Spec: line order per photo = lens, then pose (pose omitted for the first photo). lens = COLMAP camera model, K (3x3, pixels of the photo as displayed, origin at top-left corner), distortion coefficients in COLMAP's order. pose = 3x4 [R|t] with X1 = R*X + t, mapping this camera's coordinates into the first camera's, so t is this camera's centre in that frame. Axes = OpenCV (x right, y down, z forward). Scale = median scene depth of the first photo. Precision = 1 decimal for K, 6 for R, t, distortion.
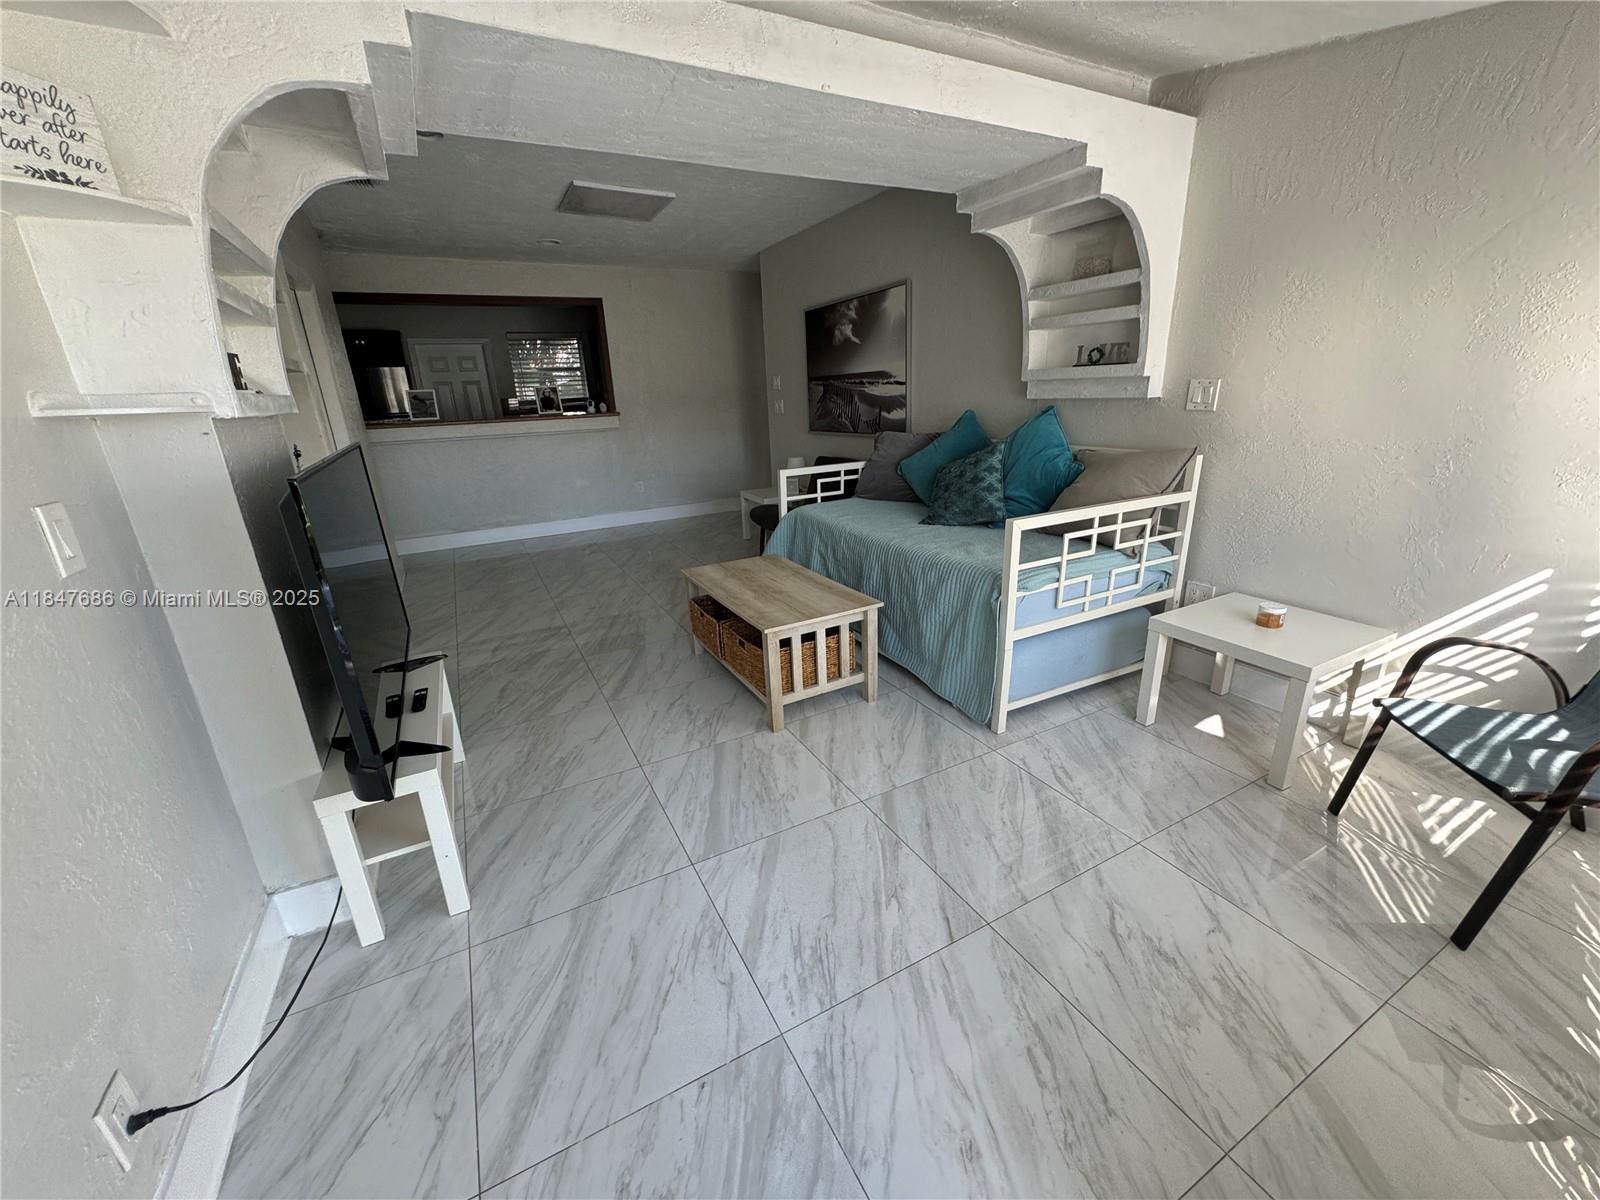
lens RADIAL K [[636.0, 0, 799.9], [0, 636.0, 597.8], [0, 0, 1]] dist [-0.003455, 0.000649]
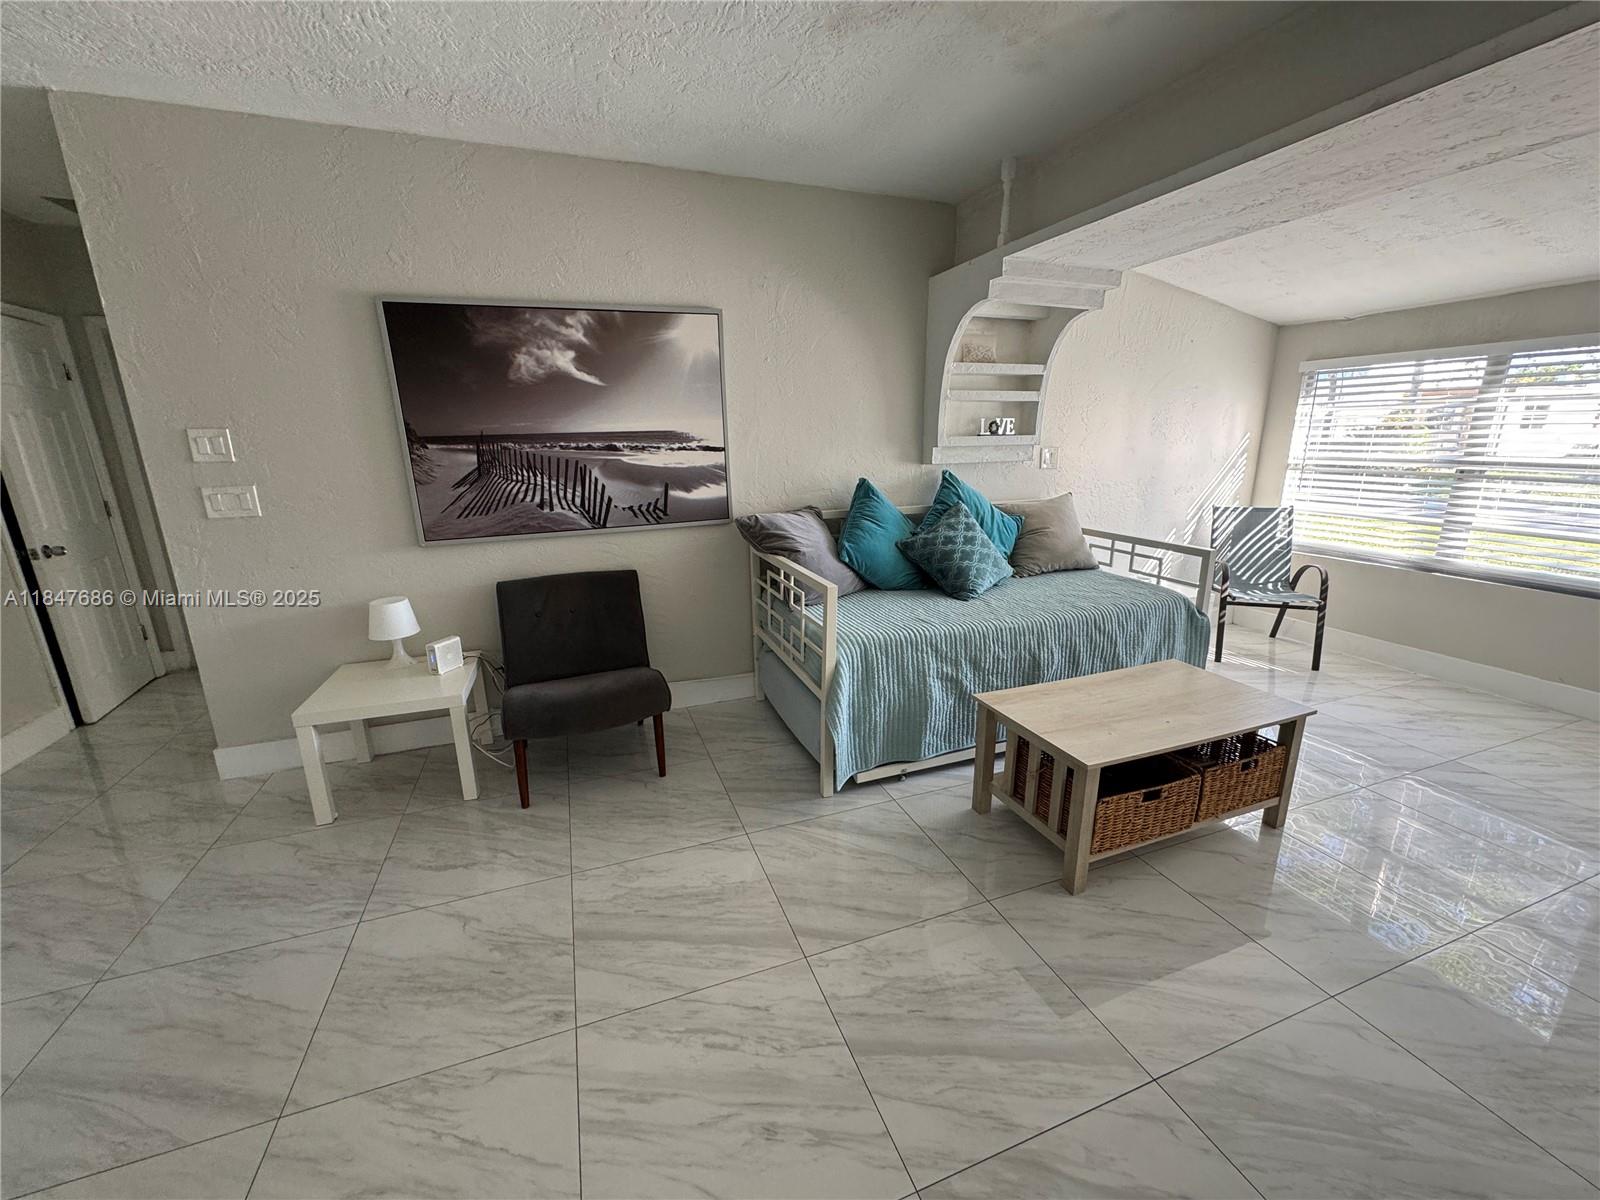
lens RADIAL K [[636.0, 0, 799.9], [0, 636.0, 597.8], [0, 0, 1]] dist [-0.003455, 0.000649]
pose [[0.134703, -0.209694, 0.968444, -0.538073], [0.319900, 0.934220, 0.157788, -0.256954], [-0.937827, 0.288551, 0.192923, 0.800502]]
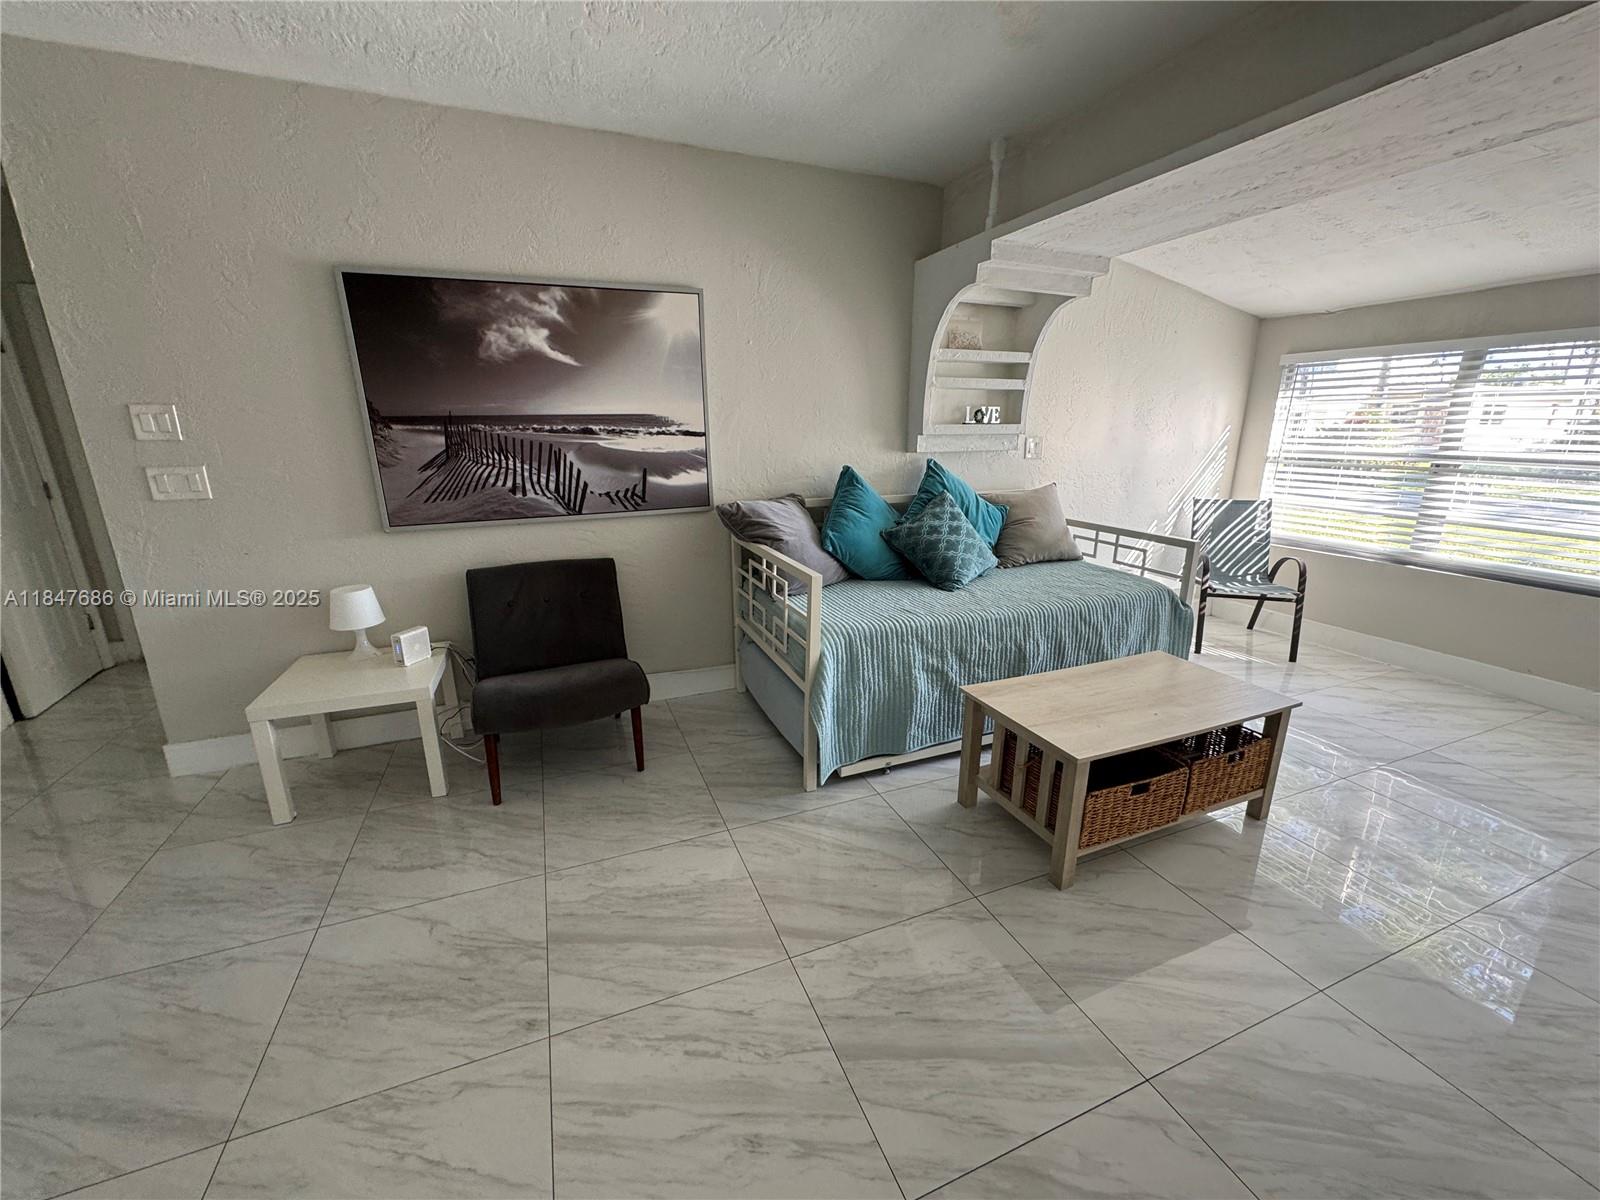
lens RADIAL K [[636.0, 0, 799.9], [0, 636.0, 597.8], [0, 0, 1]] dist [-0.003455, 0.000649]
pose [[0.103516, -0.223026, 0.969301, -0.523892], [0.310970, 0.932938, 0.181450, -0.254640], [-0.944766, 0.282641, 0.165929, 0.807168]]
